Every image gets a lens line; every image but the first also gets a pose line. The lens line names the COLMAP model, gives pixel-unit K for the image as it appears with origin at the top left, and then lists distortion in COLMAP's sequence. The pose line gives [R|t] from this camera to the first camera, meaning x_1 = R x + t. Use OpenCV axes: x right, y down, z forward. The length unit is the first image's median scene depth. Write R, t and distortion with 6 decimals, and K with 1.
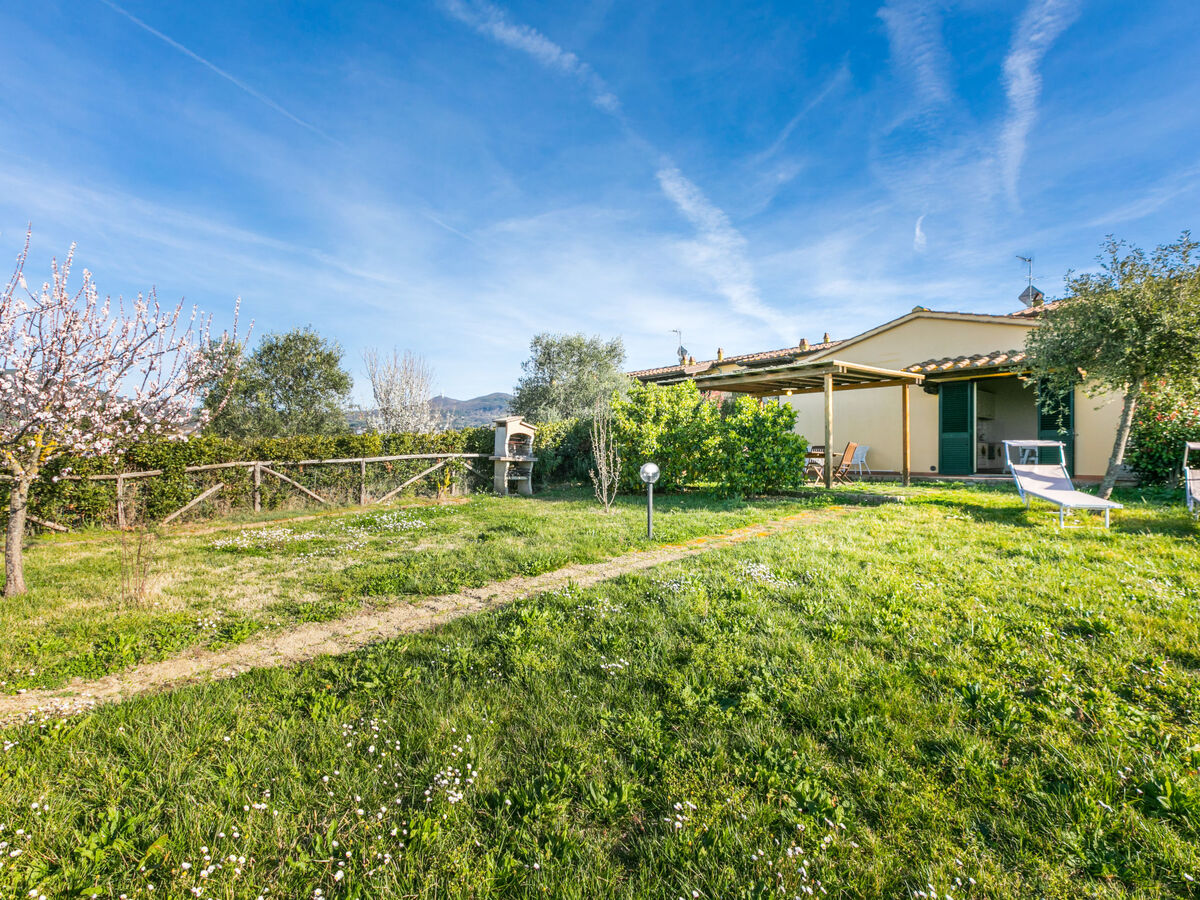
lens RADIAL K [[606.6, 0, 607.6], [0, 606.6, 470.2], [0, 0, 1]] dist [0.003400, -0.000675]
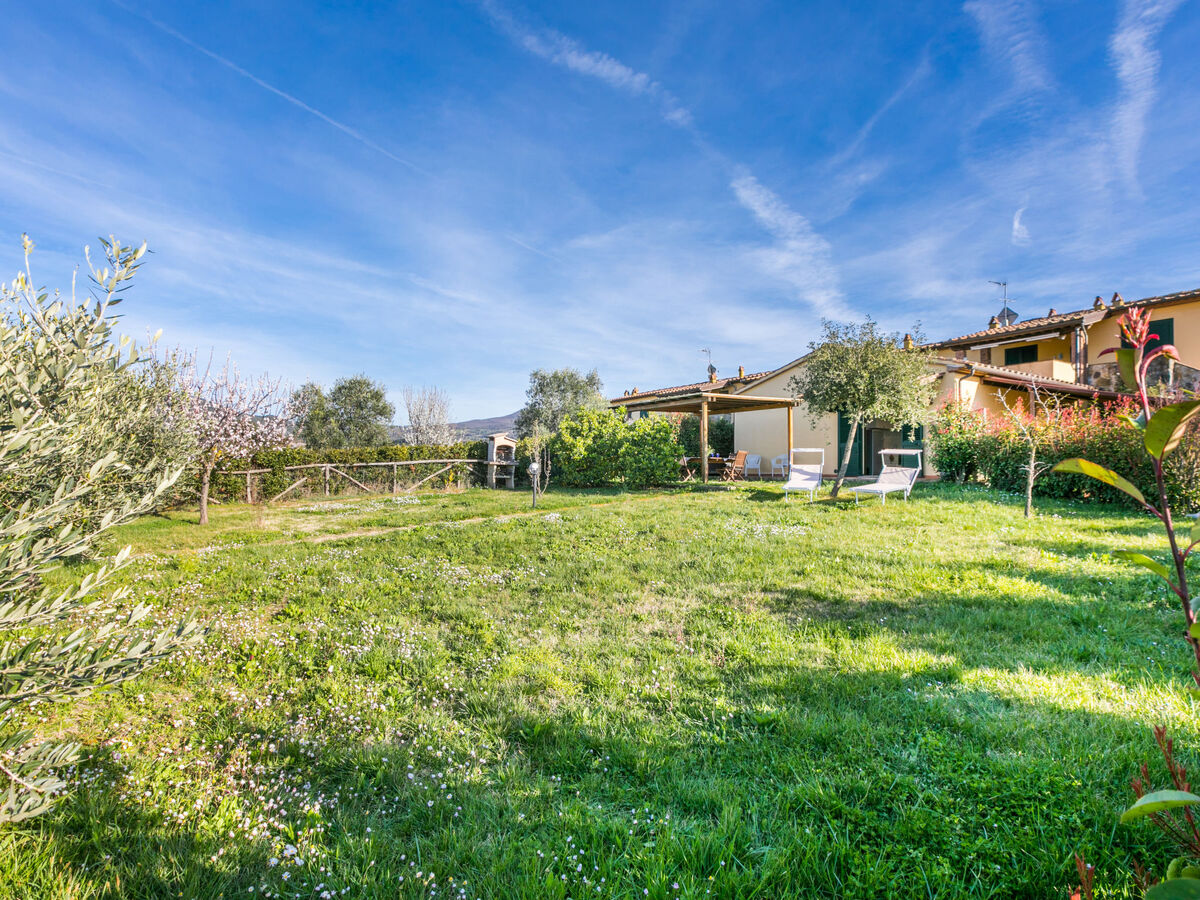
lens RADIAL K [[601.4, 0, 599.7], [0, 601.4, 473.1], [0, 0, 1]] dist [0.004951, -0.005644]
pose [[0.990328, 0.001826, -0.138732, 0.272409], [-0.003446, 0.999929, -0.011440, 0.020227], [0.138701, 0.011808, 0.990264, -0.358544]]
